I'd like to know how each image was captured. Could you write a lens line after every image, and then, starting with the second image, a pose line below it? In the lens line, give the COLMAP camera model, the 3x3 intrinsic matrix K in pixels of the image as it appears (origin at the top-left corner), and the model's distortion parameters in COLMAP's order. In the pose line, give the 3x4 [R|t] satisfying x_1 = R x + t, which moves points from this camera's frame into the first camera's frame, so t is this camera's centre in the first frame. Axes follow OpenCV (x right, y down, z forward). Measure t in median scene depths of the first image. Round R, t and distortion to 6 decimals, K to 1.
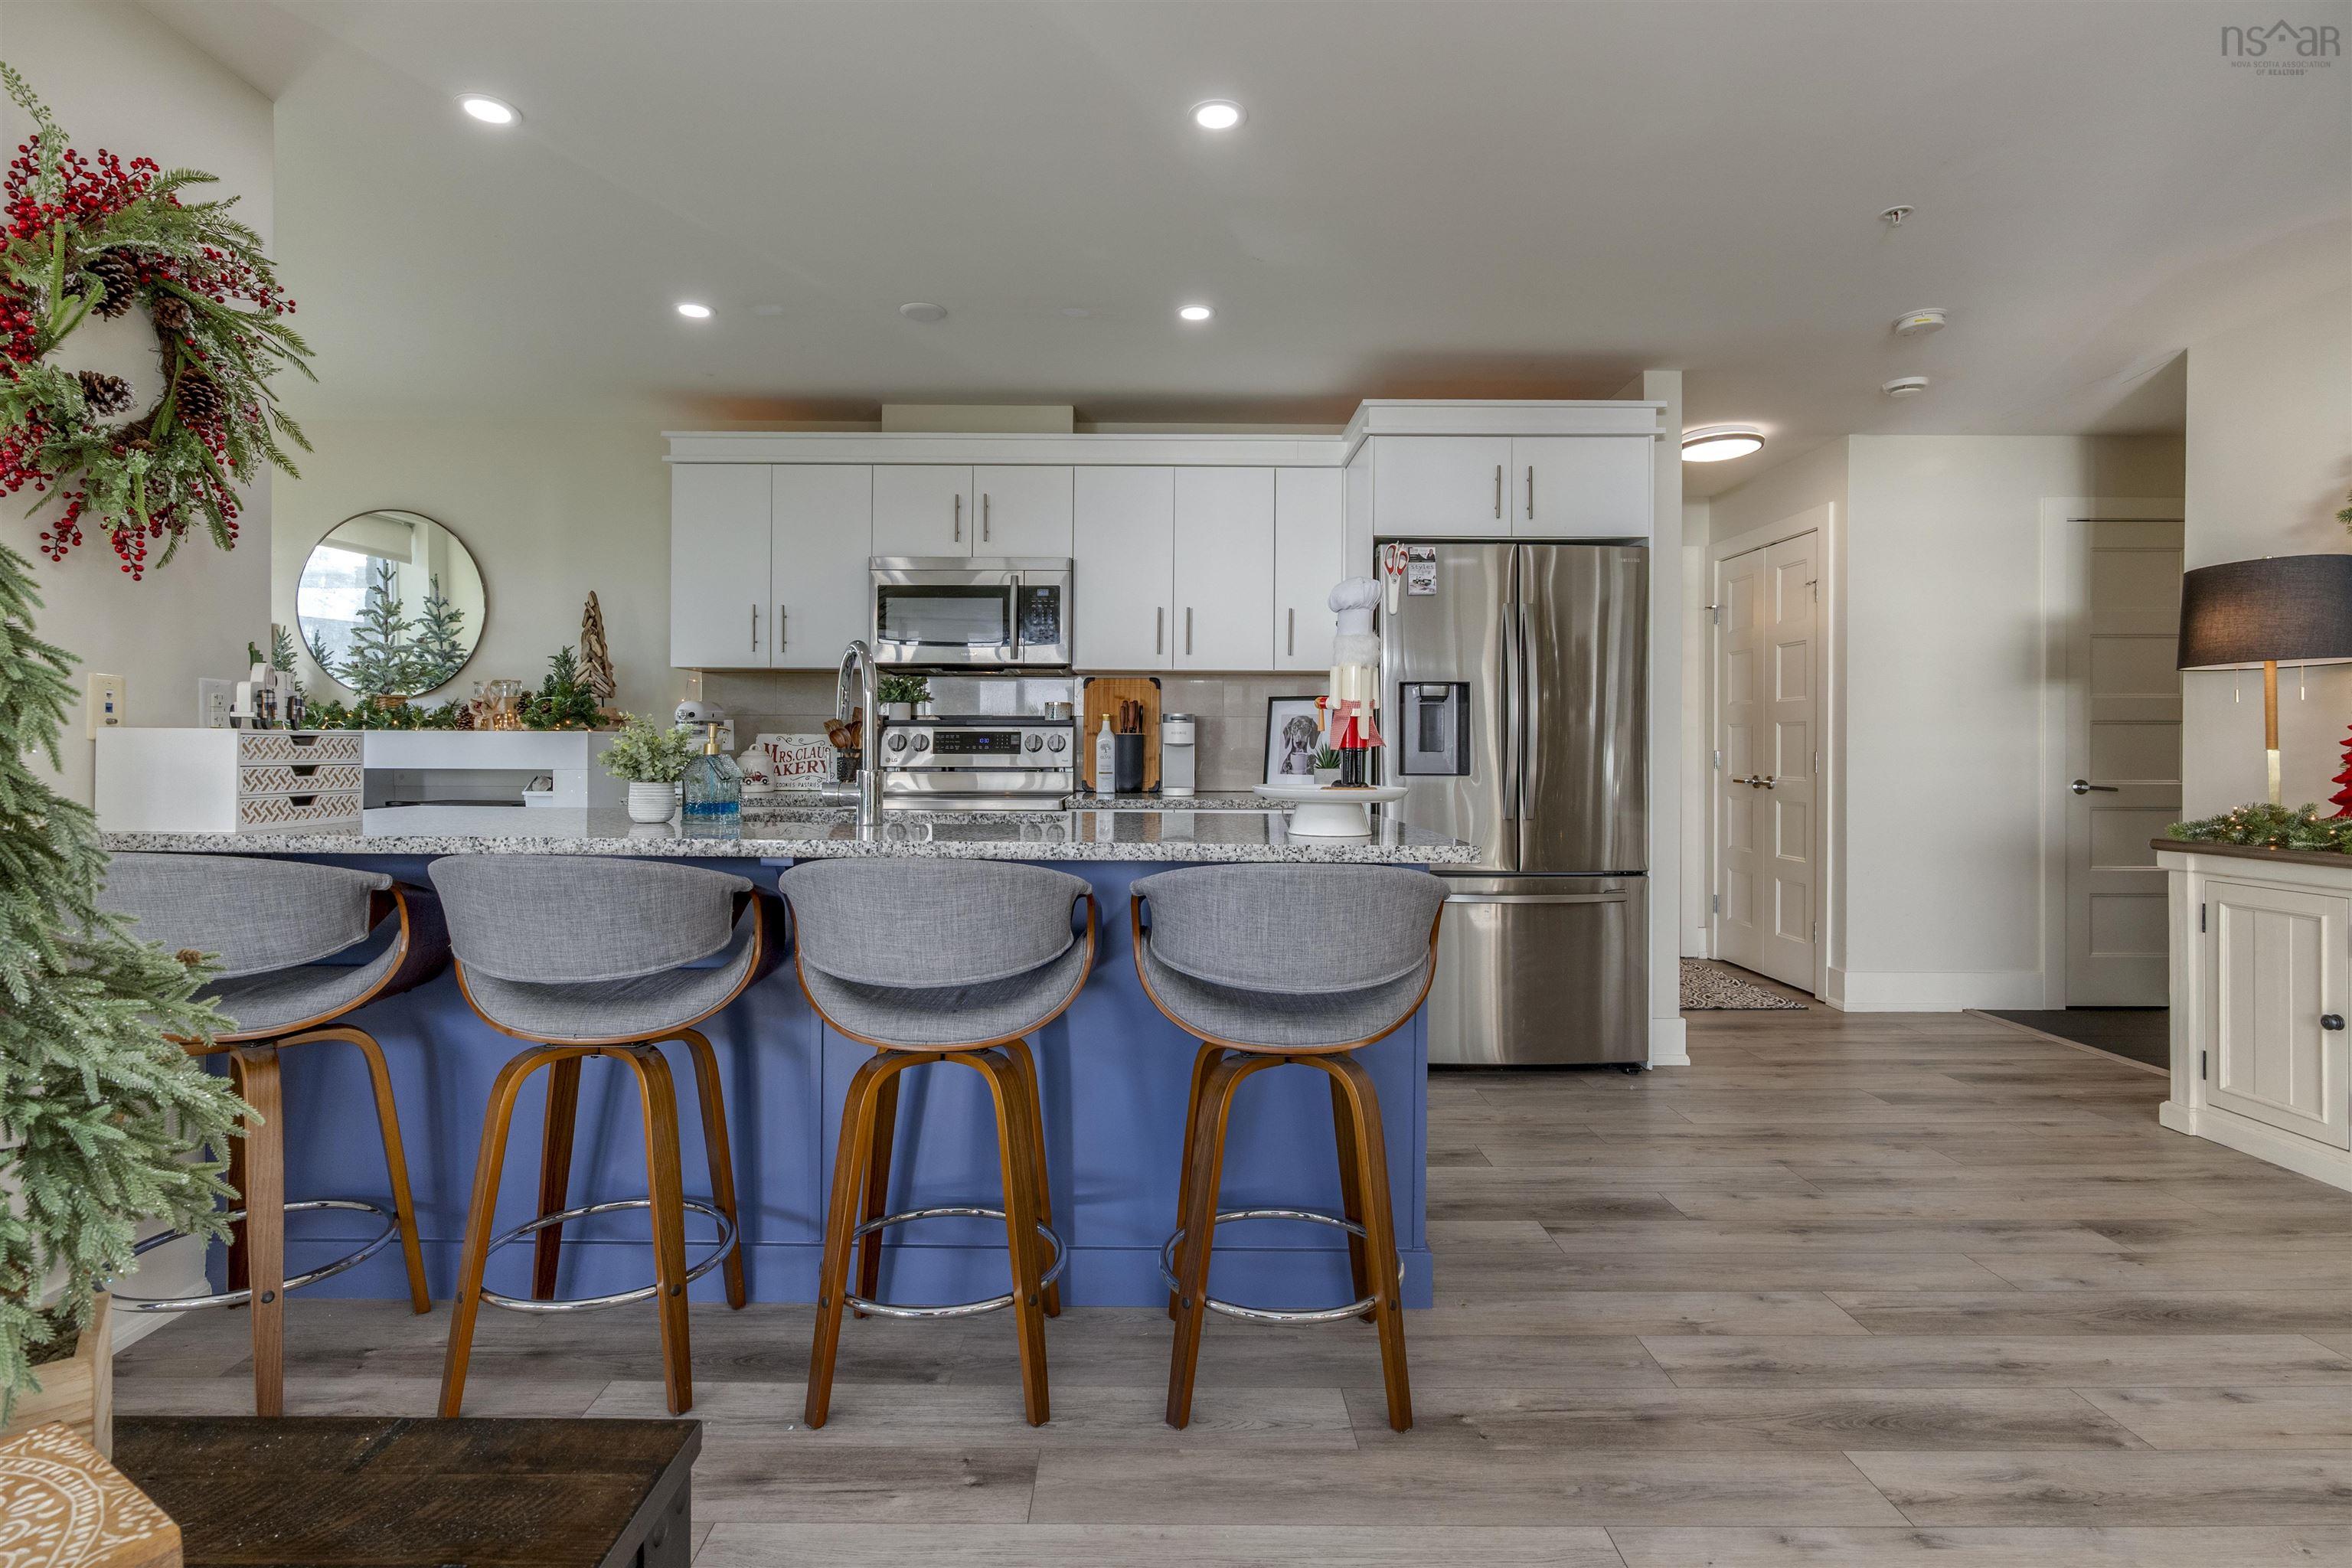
lens RADIAL K [[1176.9, 0, 1167.7], [0, 1176.9, 744.3], [0, 0, 1]] dist [-0.009011, 0.000143]
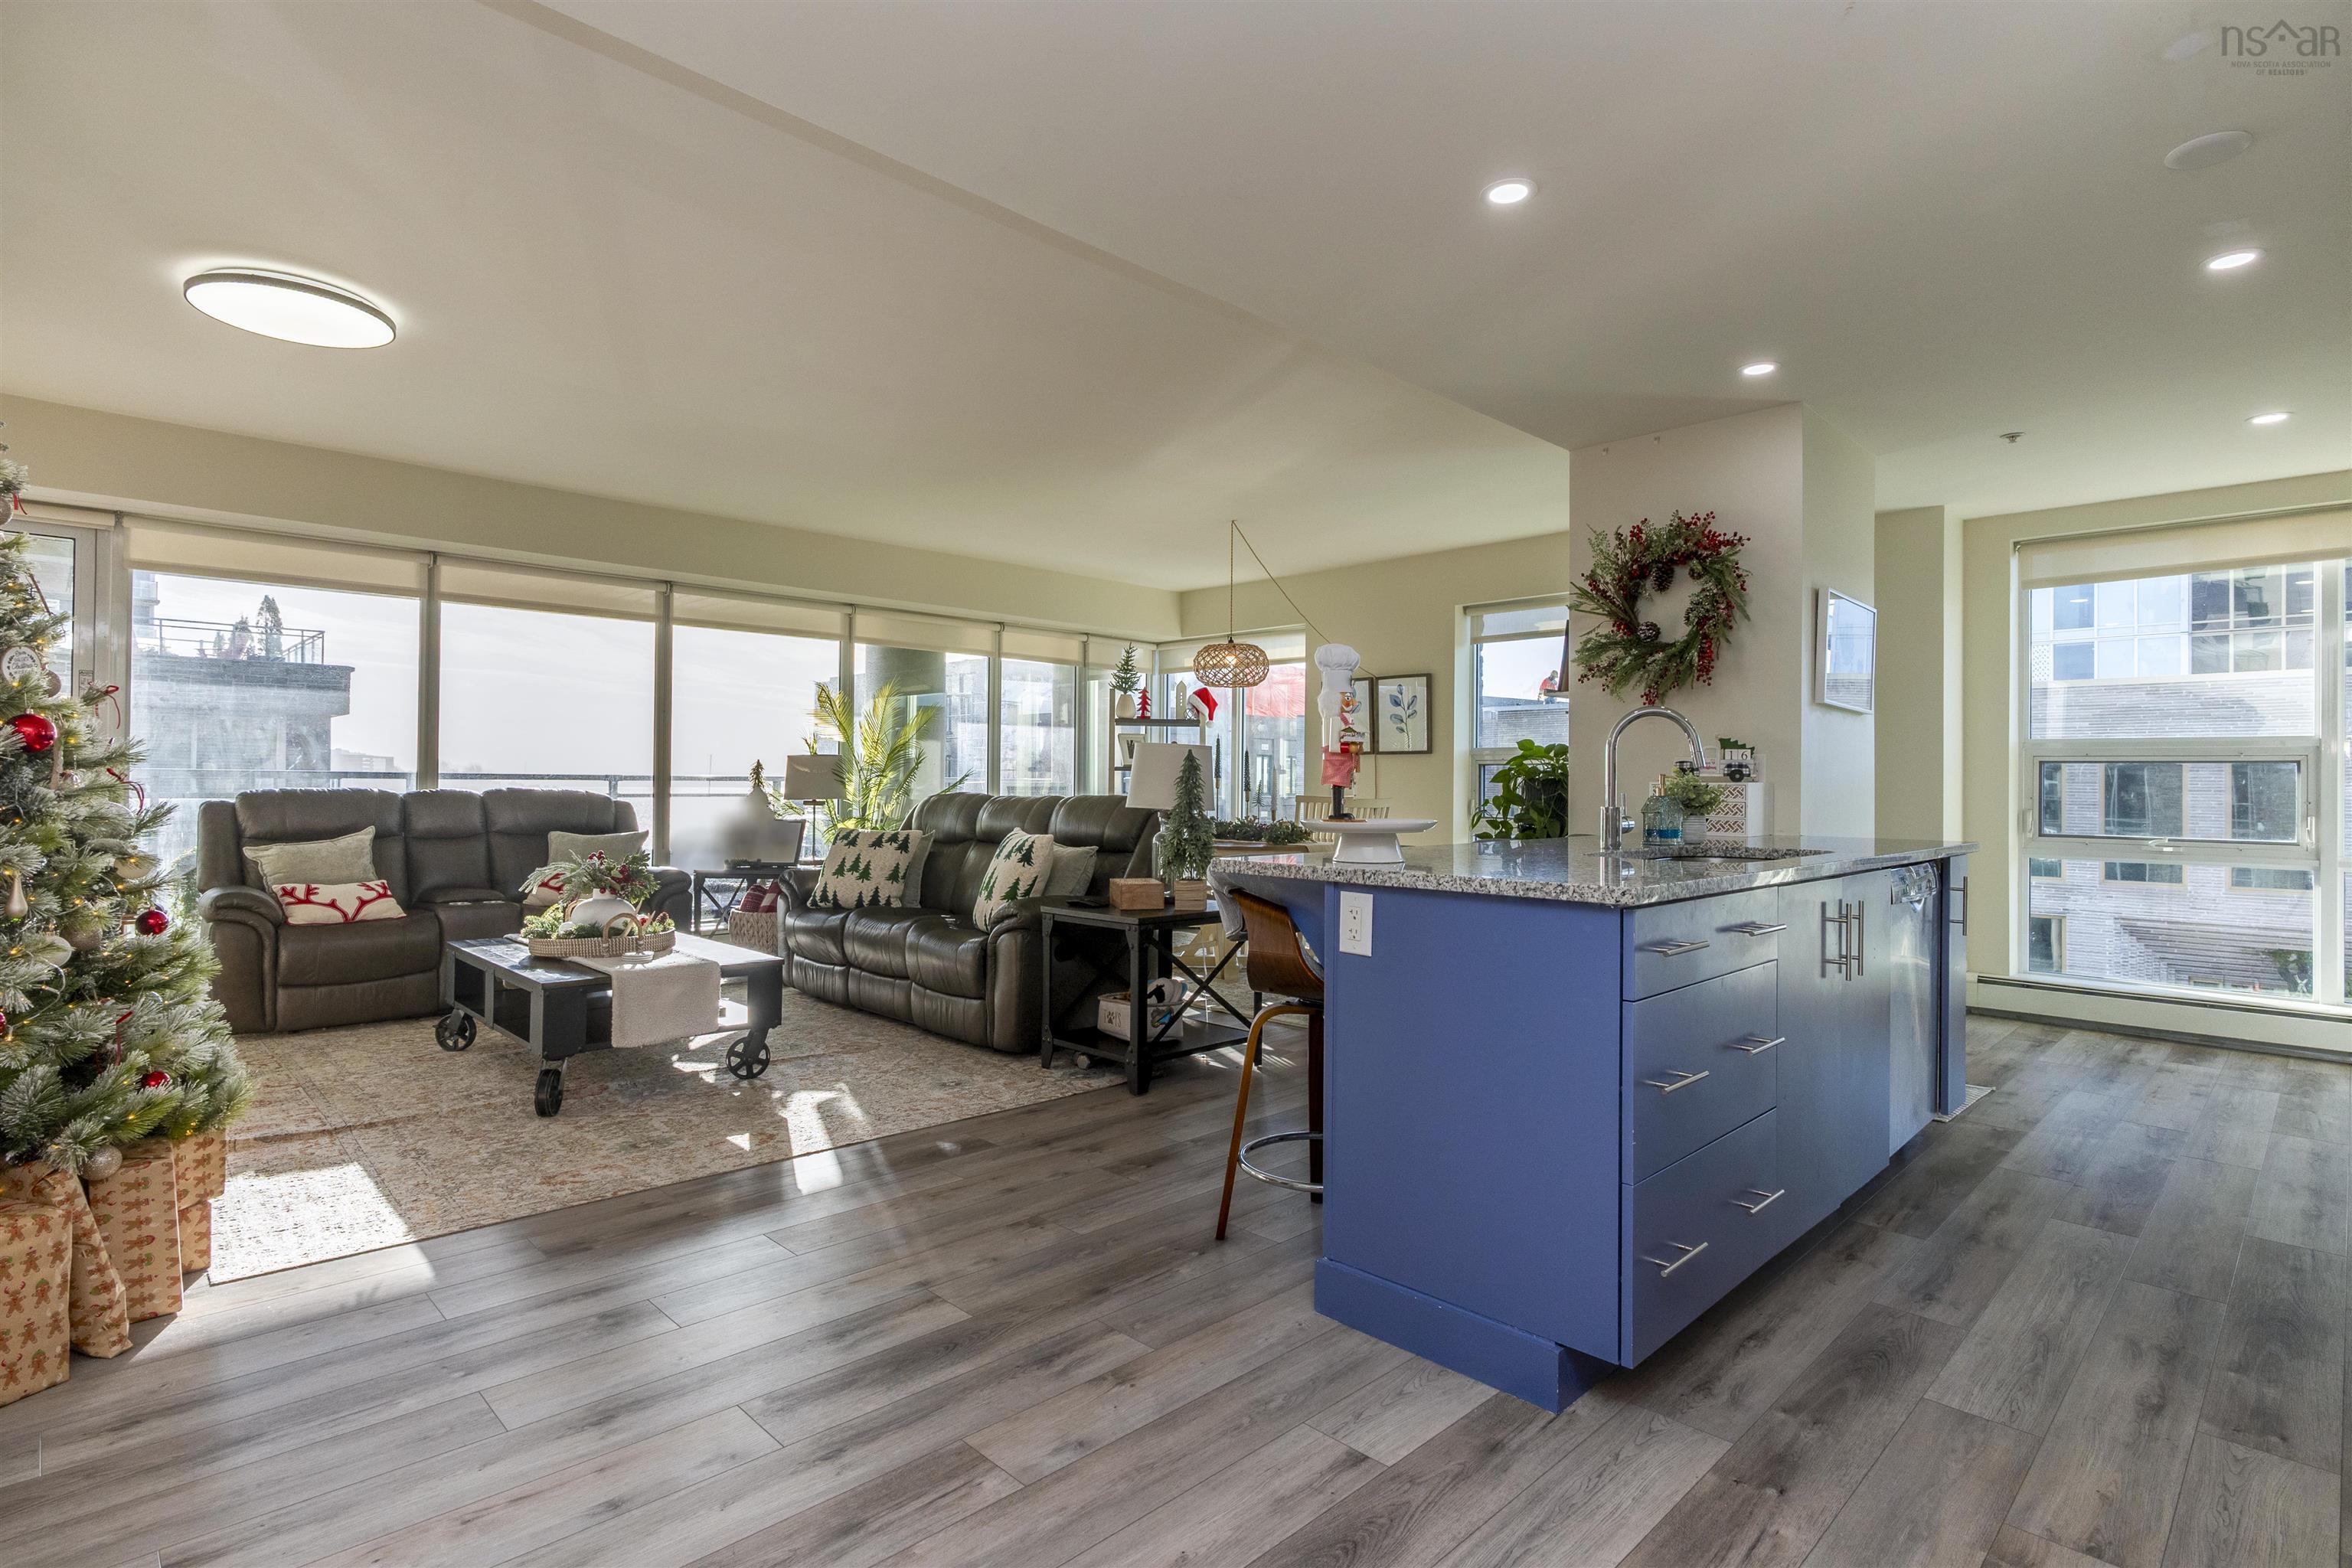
lens RADIAL K [[1153.5, 0, 1178.0], [0, 1153.5, 761.3], [0, 0, 1]] dist [-0.003449, 0.000053]
pose [[-0.716411, -0.023154, -0.697294, 0.544284], [-0.009510, 0.999680, -0.023424, 0.001595], [0.697614, -0.010150, -0.716402, 0.858075]]
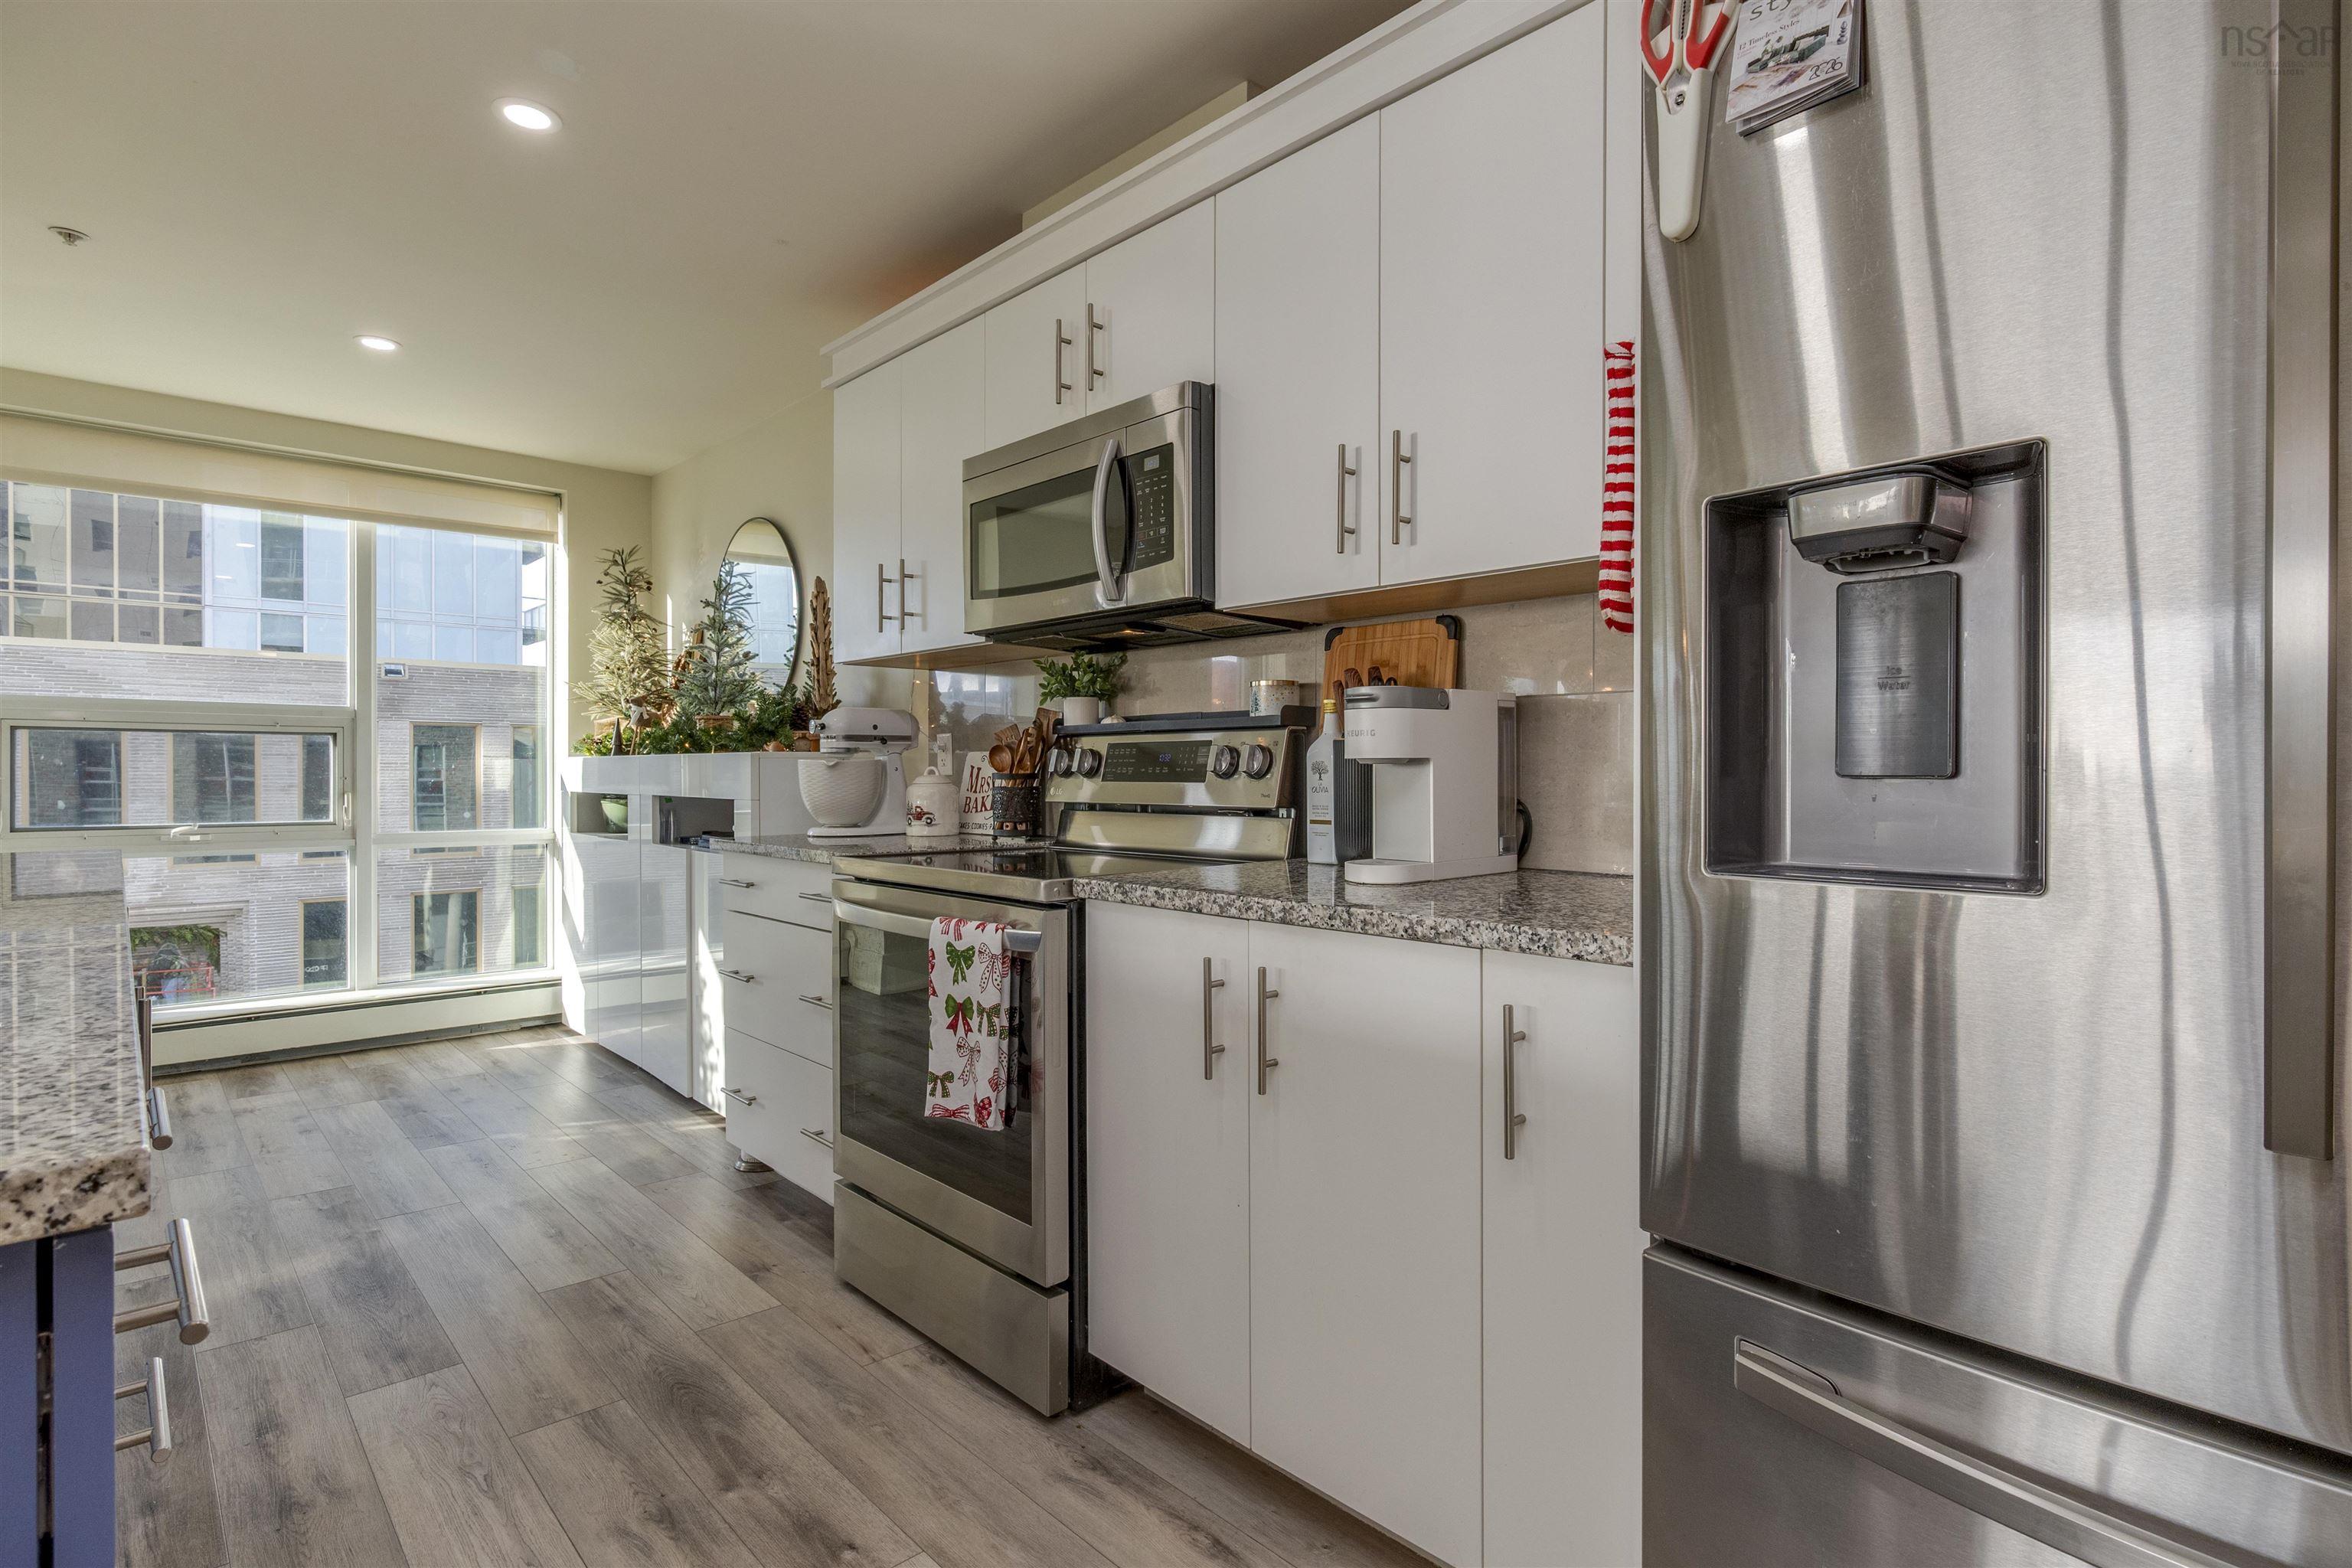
lens RADIAL K [[1158.4, 0, 1176.0], [0, 1158.4, 784.0], [0, 0, 1]] dist [-0.000501, 0.000122]
pose [[0.677142, 0.005336, -0.735833, 0.262827], [0.007716, 0.999867, 0.014352, 0.001335], [0.735811, -0.015396, 0.677011, 0.666017]]
